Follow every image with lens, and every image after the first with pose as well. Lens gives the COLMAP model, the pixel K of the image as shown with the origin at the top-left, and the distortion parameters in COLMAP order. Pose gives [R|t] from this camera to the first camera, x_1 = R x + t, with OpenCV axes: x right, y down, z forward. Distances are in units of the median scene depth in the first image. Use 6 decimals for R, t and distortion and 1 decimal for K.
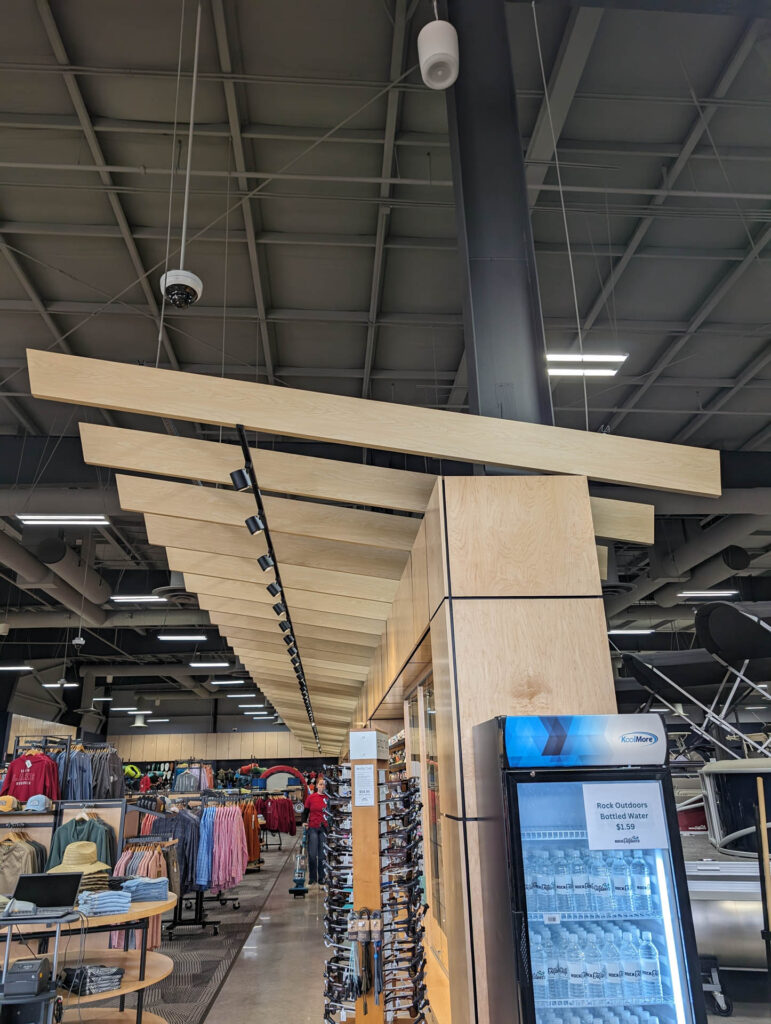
lens RADIAL K [[711.3, 0, 380.5], [0, 711.3, 530.1], [0, 0, 1]] dist [0.011200, -0.002182]
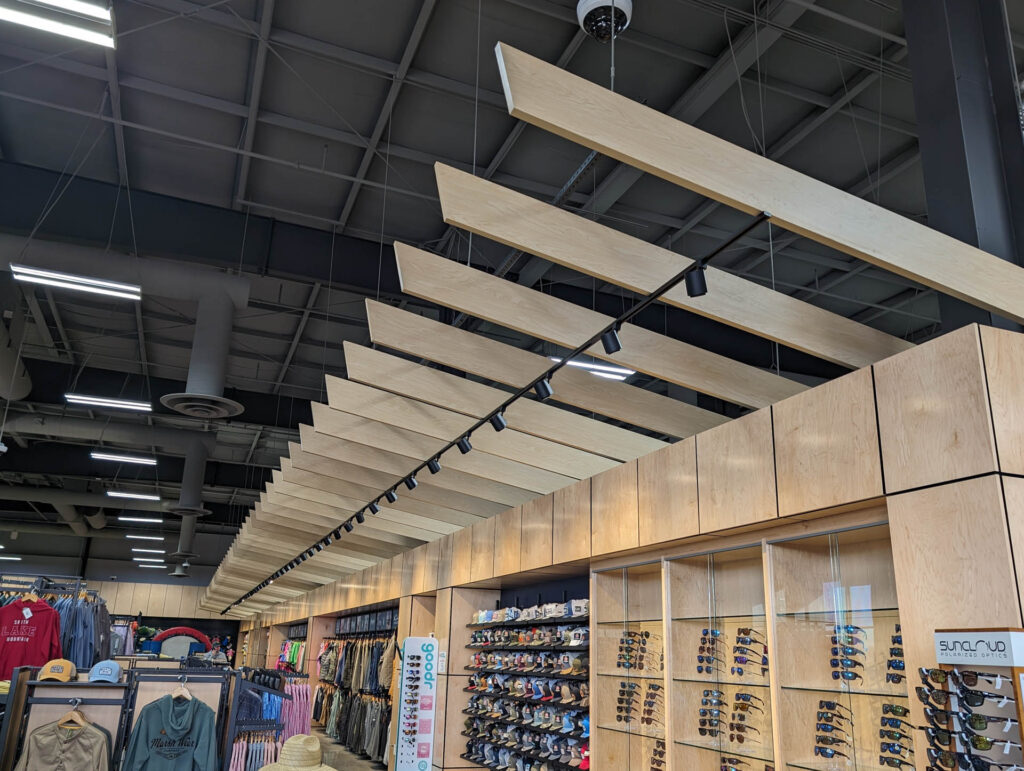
lens RADIAL K [[808.2, 0, 500.9], [0, 808.2, 397.3], [0, 0, 1]] dist [0.014320, -0.001047]
pose [[0.952840, 0.142081, 0.268158, -0.360882], [-0.149825, 0.988676, 0.008527, 0.043617], [-0.263910, -0.048302, 0.963337, 0.123467]]
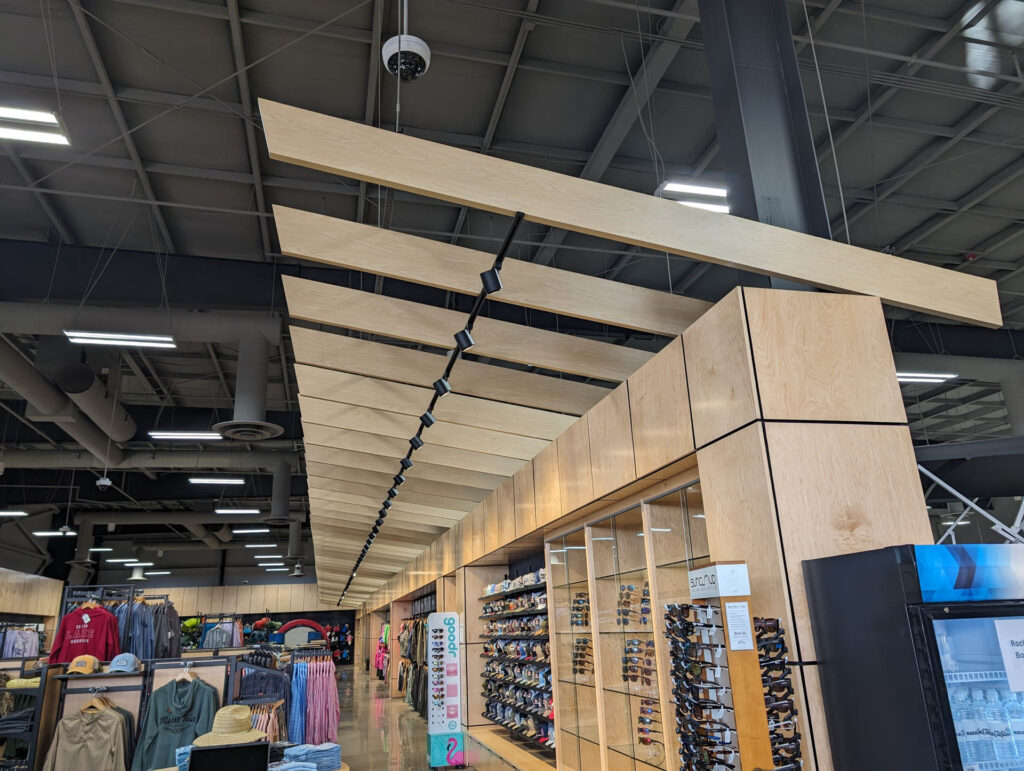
lens RADIAL K [[711.3, 0, 512.0], [0, 711.3, 385.5], [0, 0, 1]] dist [0.011200, -0.002182]
pose [[0.983857, 0.040368, 0.174343, -0.187249], [-0.041104, 0.999155, 0.000615, 0.032124], [-0.174171, -0.007771, 0.984685, 0.082782]]
